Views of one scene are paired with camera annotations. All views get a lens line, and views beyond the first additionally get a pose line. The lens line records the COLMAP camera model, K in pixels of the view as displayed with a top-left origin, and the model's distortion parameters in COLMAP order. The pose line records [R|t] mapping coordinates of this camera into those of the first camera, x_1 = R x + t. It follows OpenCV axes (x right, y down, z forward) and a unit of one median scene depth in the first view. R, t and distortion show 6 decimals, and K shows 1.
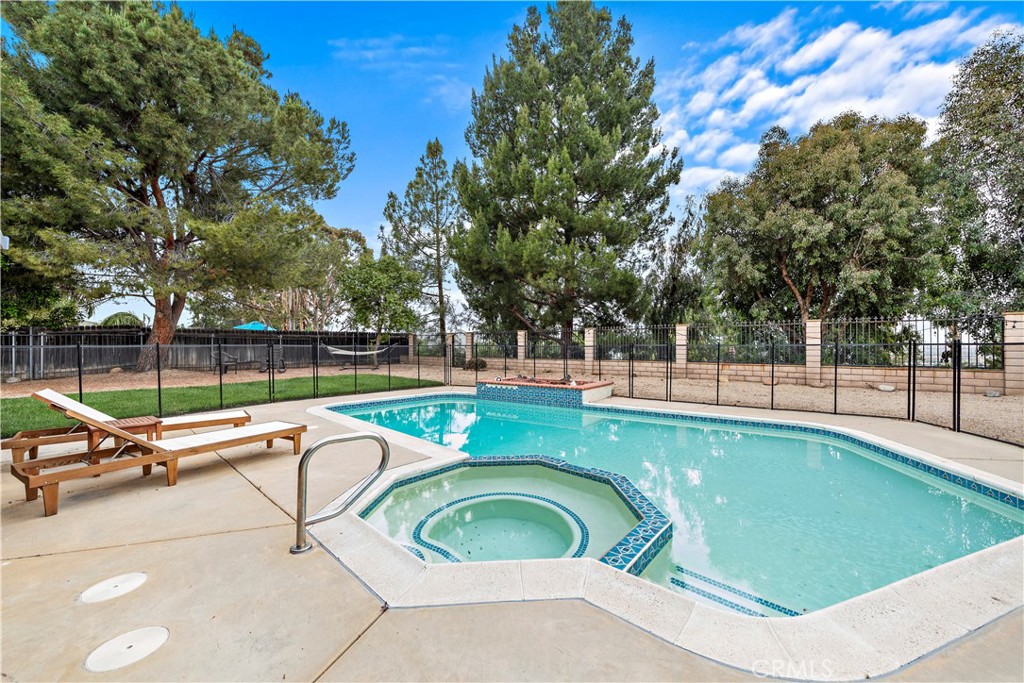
lens RADIAL K [[405.2, 0, 515.5], [0, 405.2, 342.7], [0, 0, 1]] dist [0.008082, -0.000669]
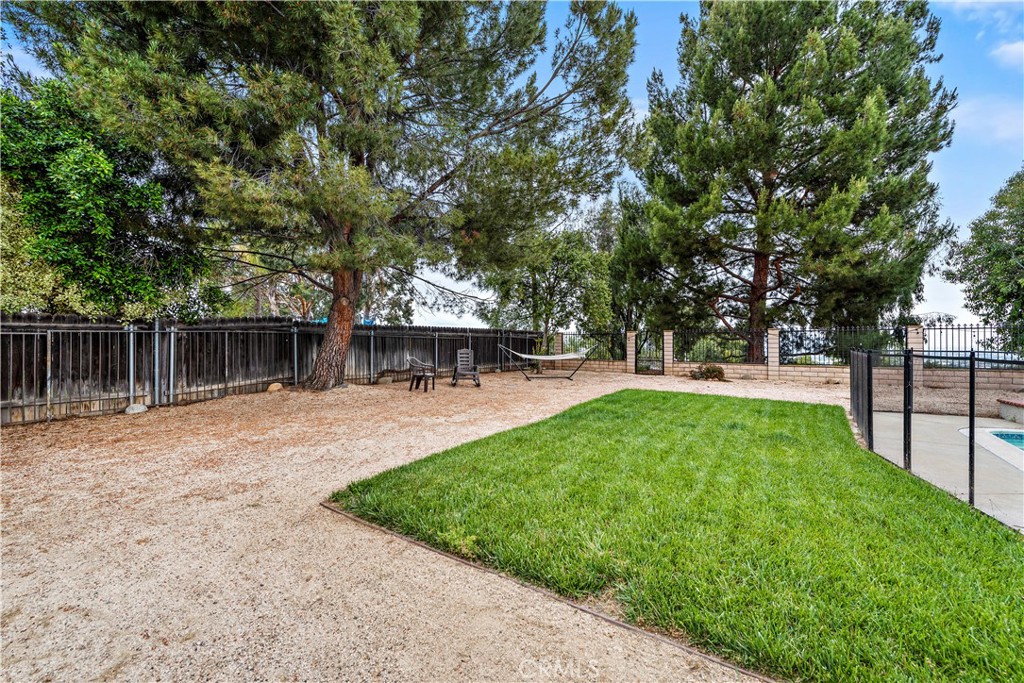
lens RADIAL K [[405.2, 0, 519.7], [0, 405.2, 341.0], [0, 0, 1]] dist [0.008082, -0.000669]
pose [[0.996780, 0.004254, 0.080068, -0.637313], [-0.003942, 0.999984, -0.004053, -0.003749], [-0.080084, 0.003724, 0.996781, 0.330575]]
